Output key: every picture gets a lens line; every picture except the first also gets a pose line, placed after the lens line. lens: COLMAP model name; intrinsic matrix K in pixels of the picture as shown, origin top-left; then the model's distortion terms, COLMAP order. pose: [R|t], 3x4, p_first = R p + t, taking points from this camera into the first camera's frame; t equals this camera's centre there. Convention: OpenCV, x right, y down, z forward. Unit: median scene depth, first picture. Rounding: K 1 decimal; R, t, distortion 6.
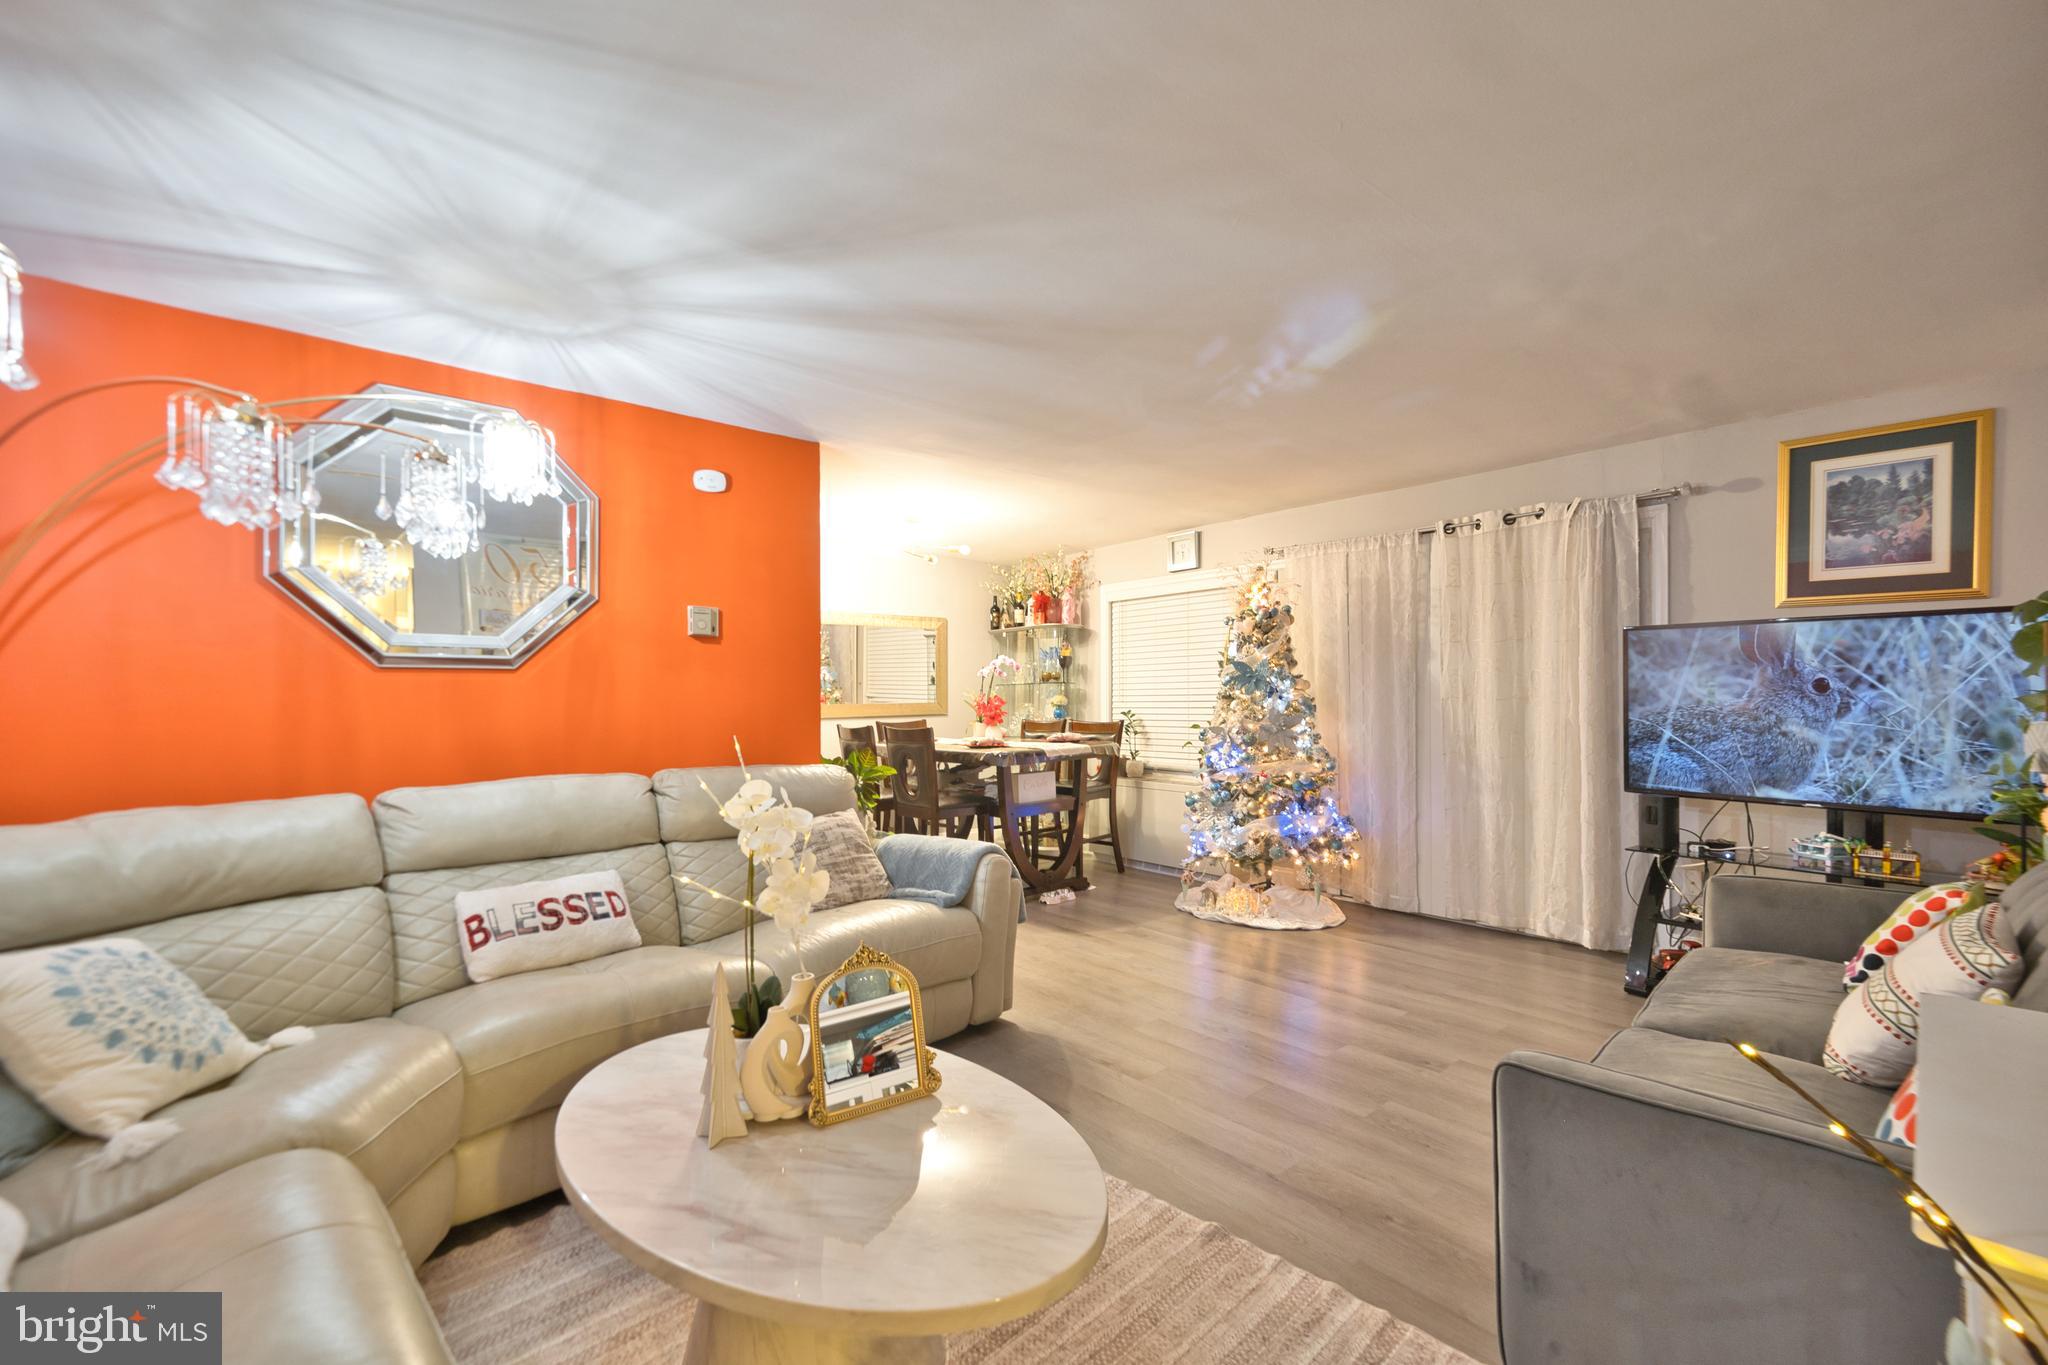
lens RADIAL K [[856.8, 0, 1045.4], [0, 856.8, 686.5], [0, 0, 1]] dist [0.019128, -0.001022]
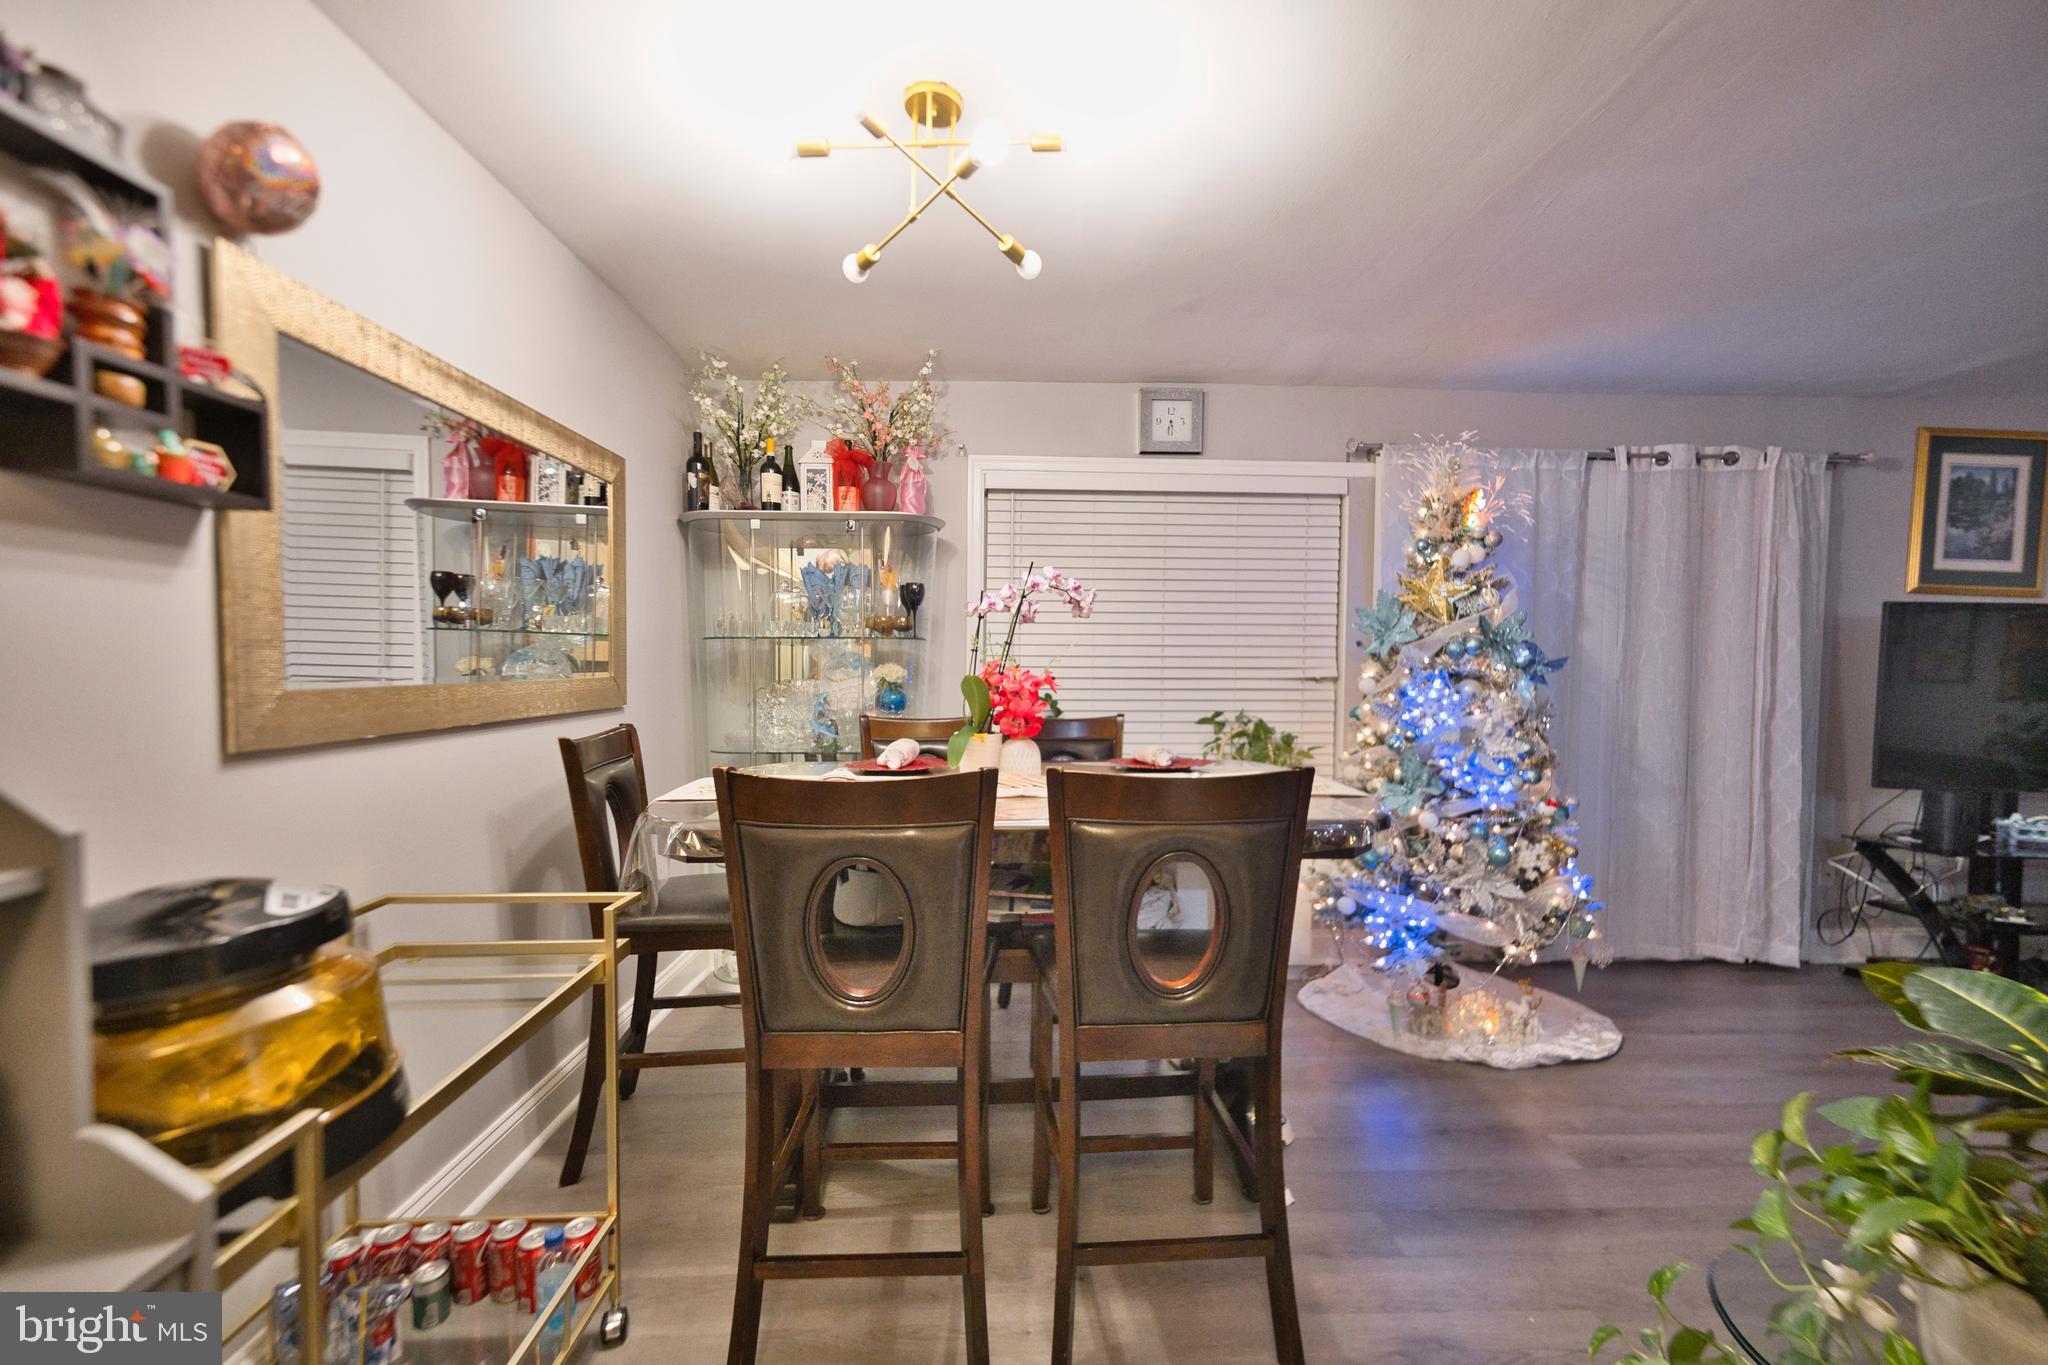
lens RADIAL K [[856.8, 0, 1028.9], [0, 856.8, 685.3], [0, 0, 1]] dist [0.019128, -0.001022]
pose [[0.629503, -0.000426, 0.776998, -0.600297], [-0.025153, 0.999465, 0.020926, 0.021143], [-0.776591, -0.032716, 0.629155, 1.189768]]
